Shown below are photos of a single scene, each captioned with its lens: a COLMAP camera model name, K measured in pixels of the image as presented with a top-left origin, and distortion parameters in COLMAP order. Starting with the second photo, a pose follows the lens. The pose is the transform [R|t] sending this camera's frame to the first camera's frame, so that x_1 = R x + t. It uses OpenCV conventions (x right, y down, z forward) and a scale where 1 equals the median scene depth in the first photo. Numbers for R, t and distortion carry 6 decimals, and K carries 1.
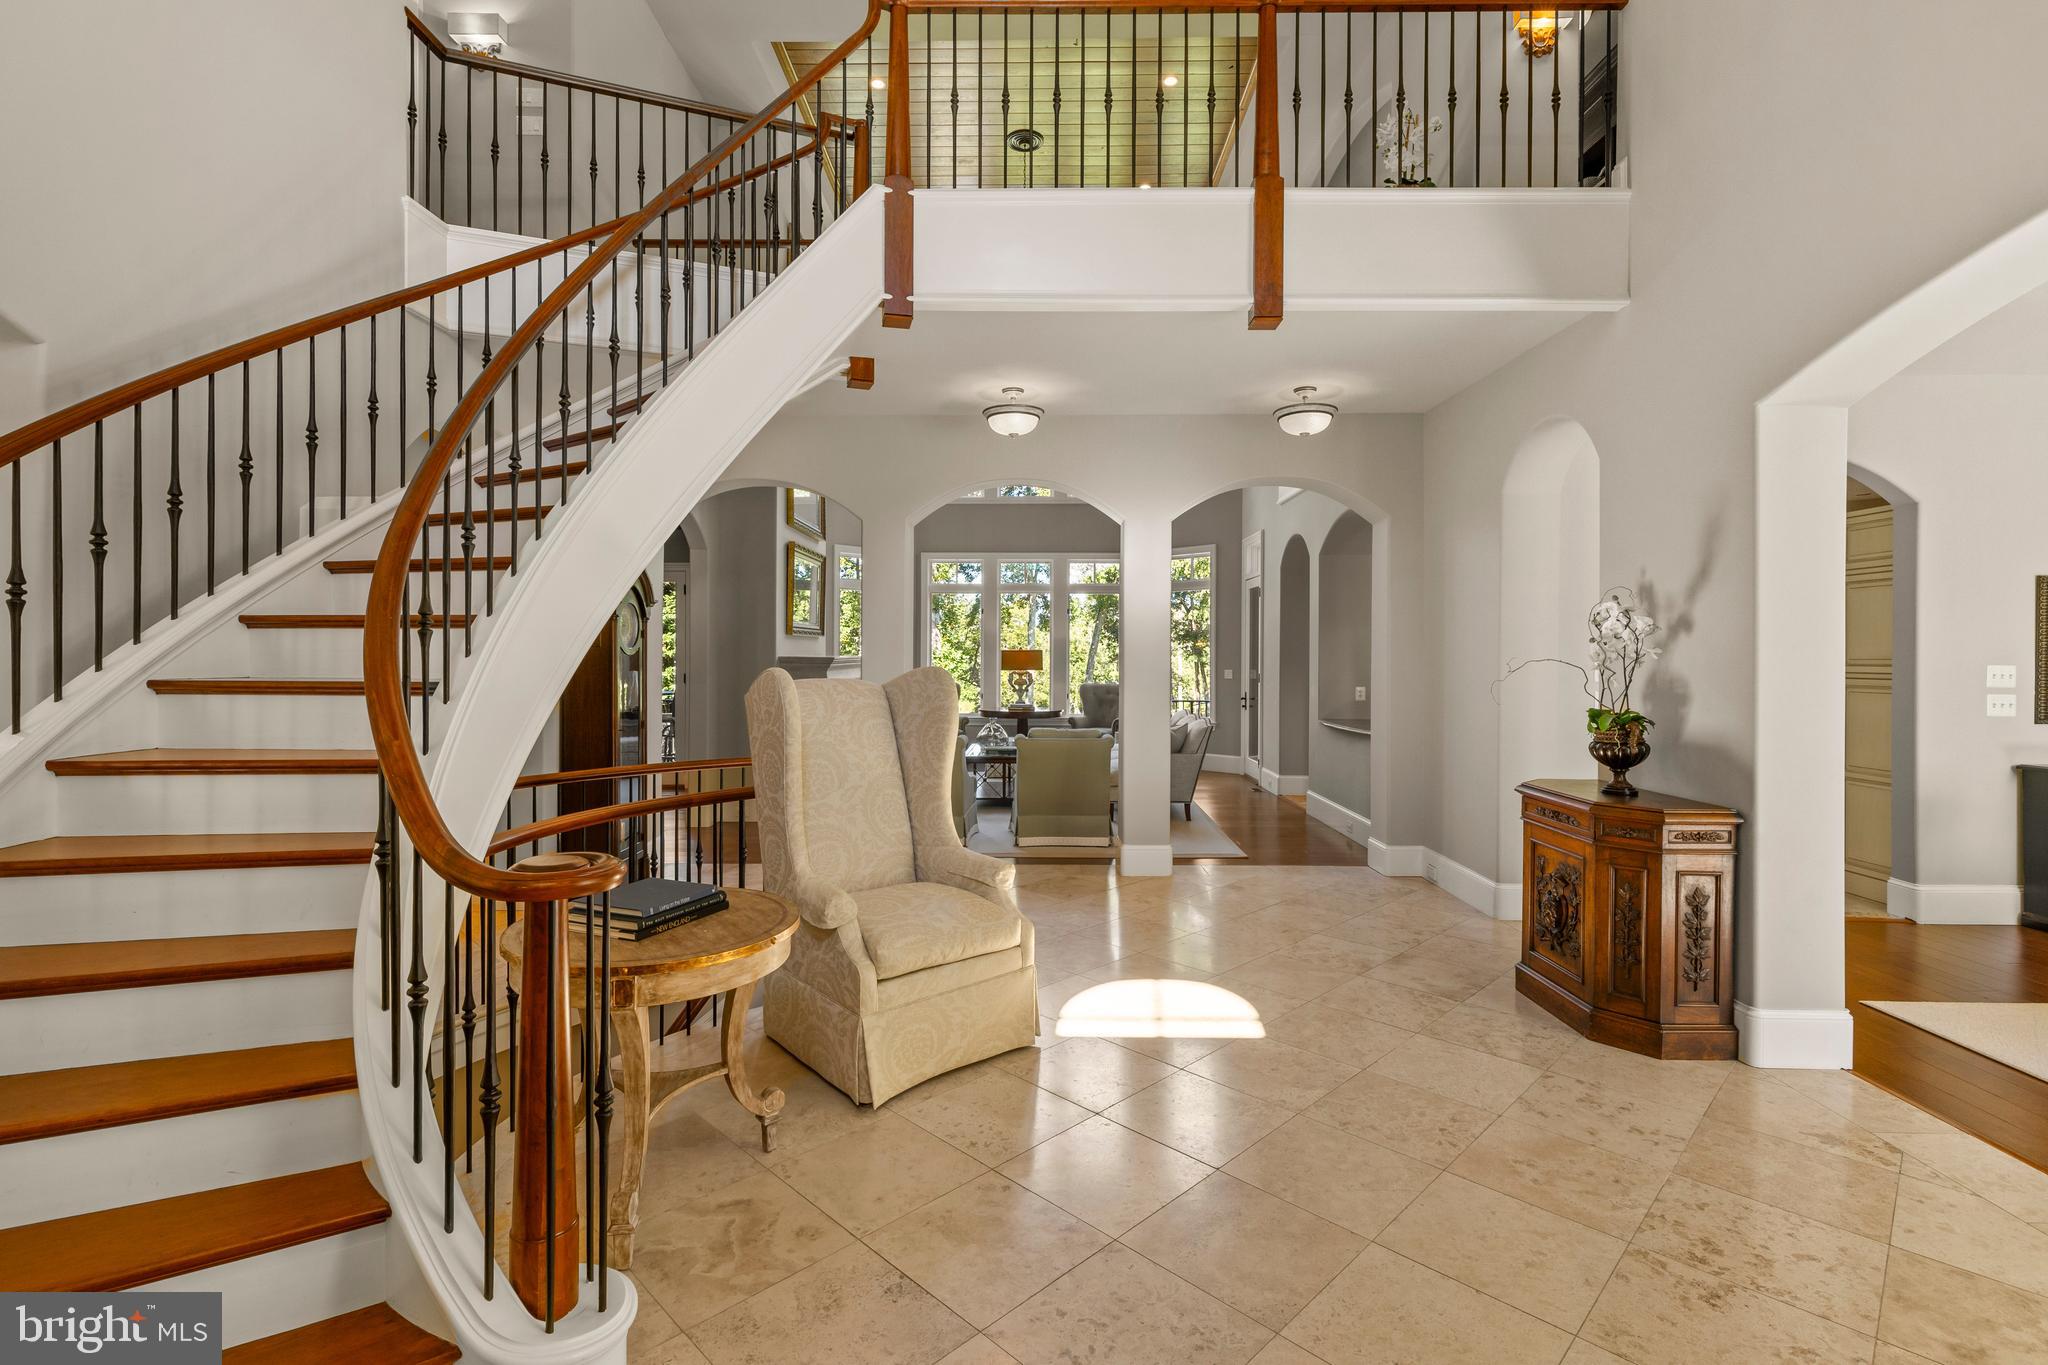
lens RADIAL K [[945.5, 0, 1020.2], [0, 945.5, 666.0], [0, 0, 1]] dist [0.003456, -0.001198]
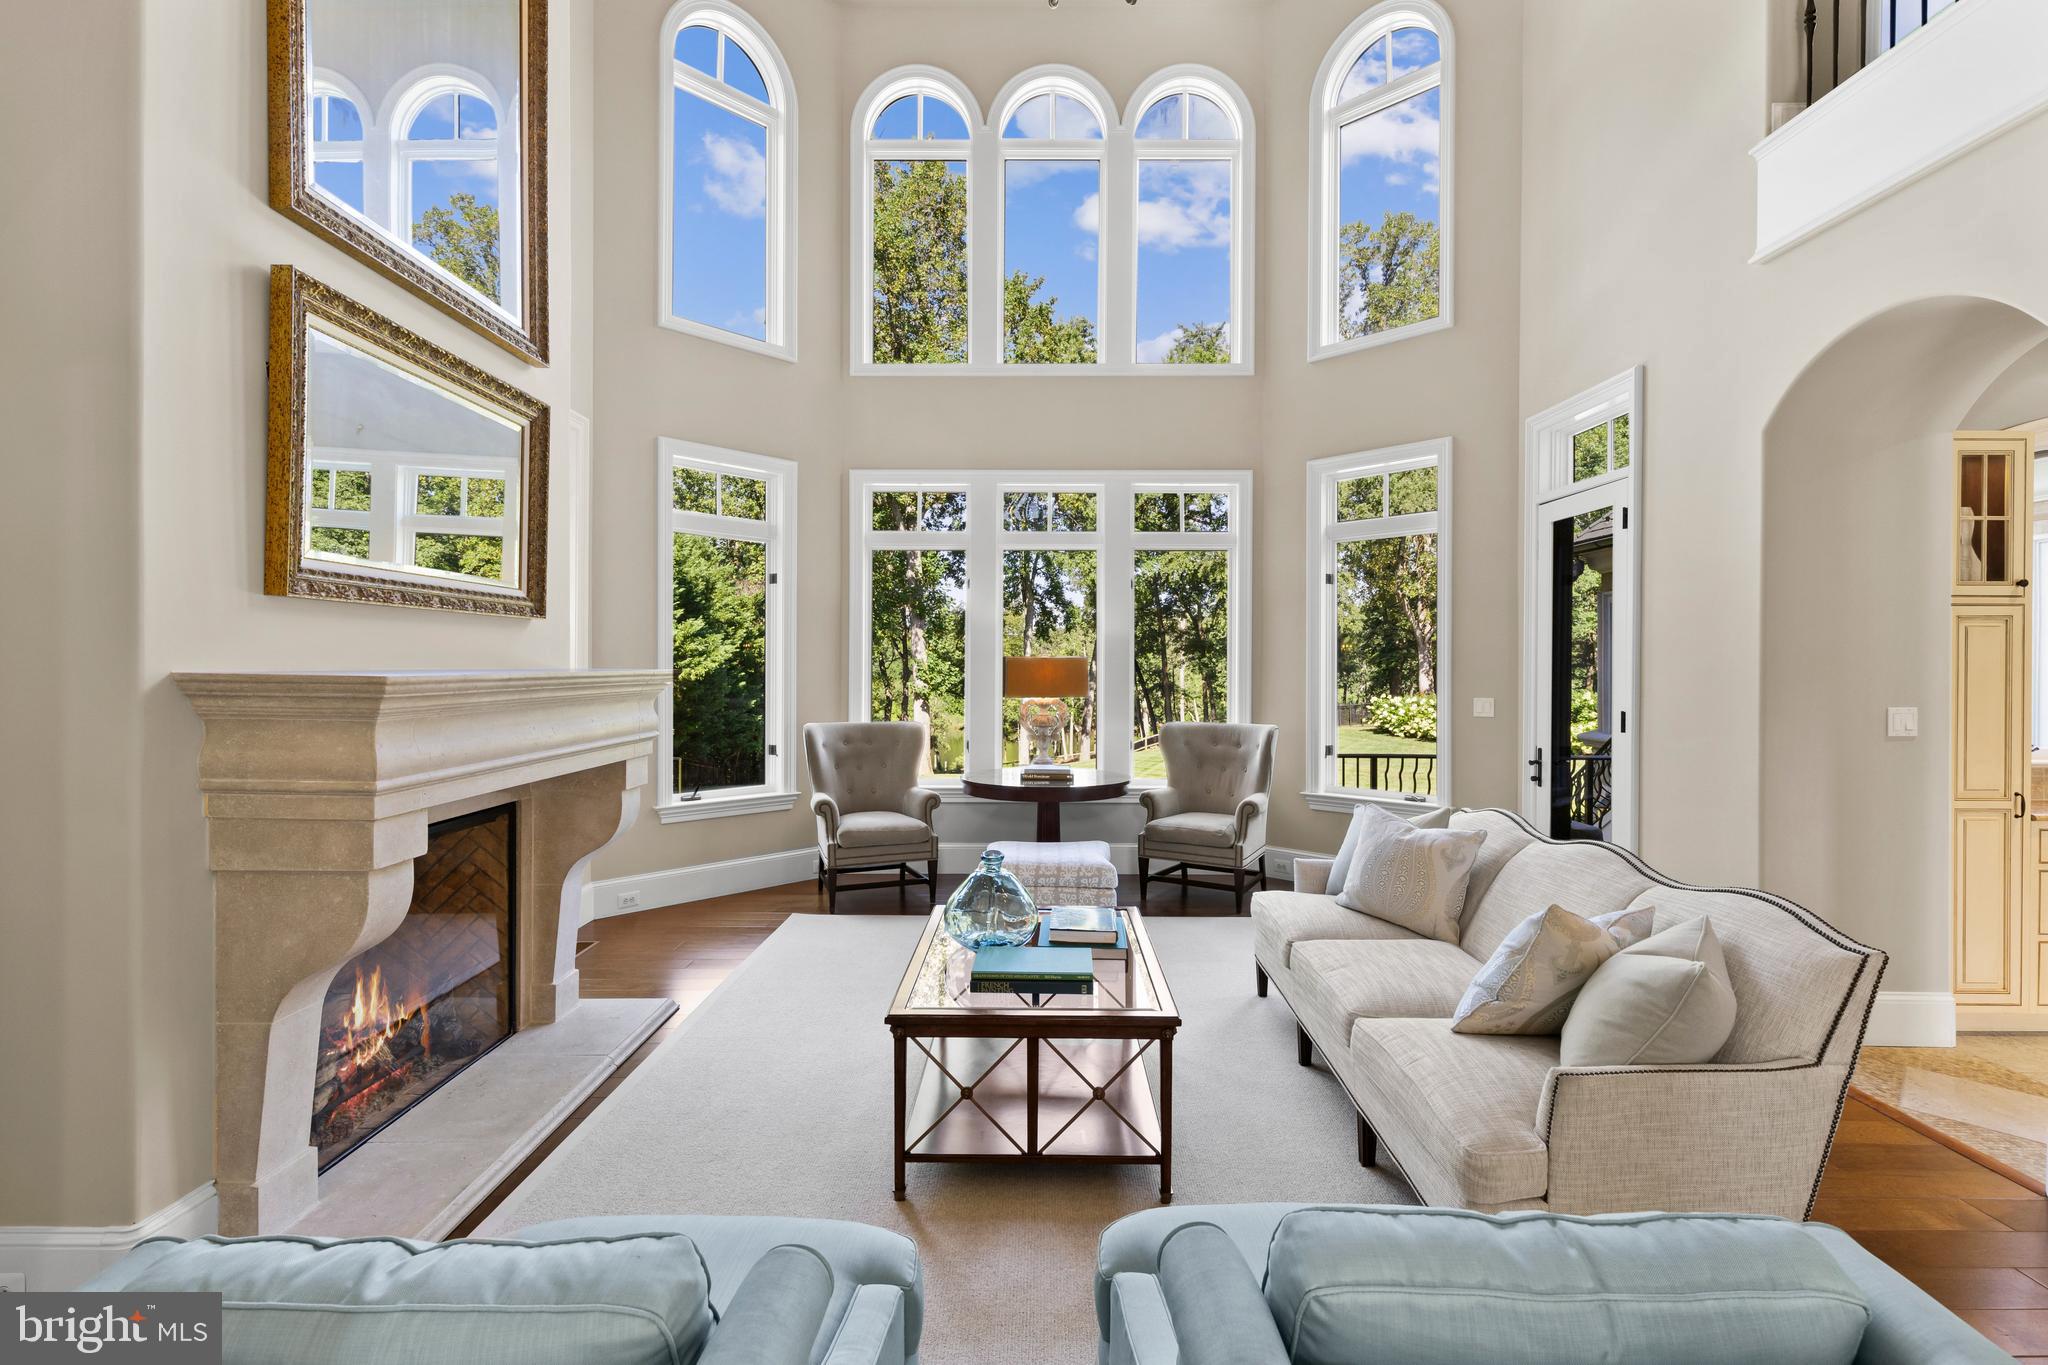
lens RADIAL K [[945.5, 0, 1016.3], [0, 945.5, 679.5], [0, 0, 1]] dist [0.003456, -0.001198]
pose [[0.999982, 0.000350, 0.005910, -0.017233], [-0.000358, 0.999999, 0.001411, -0.005919], [-0.005910, -0.001413, 0.999982, 0.515287]]
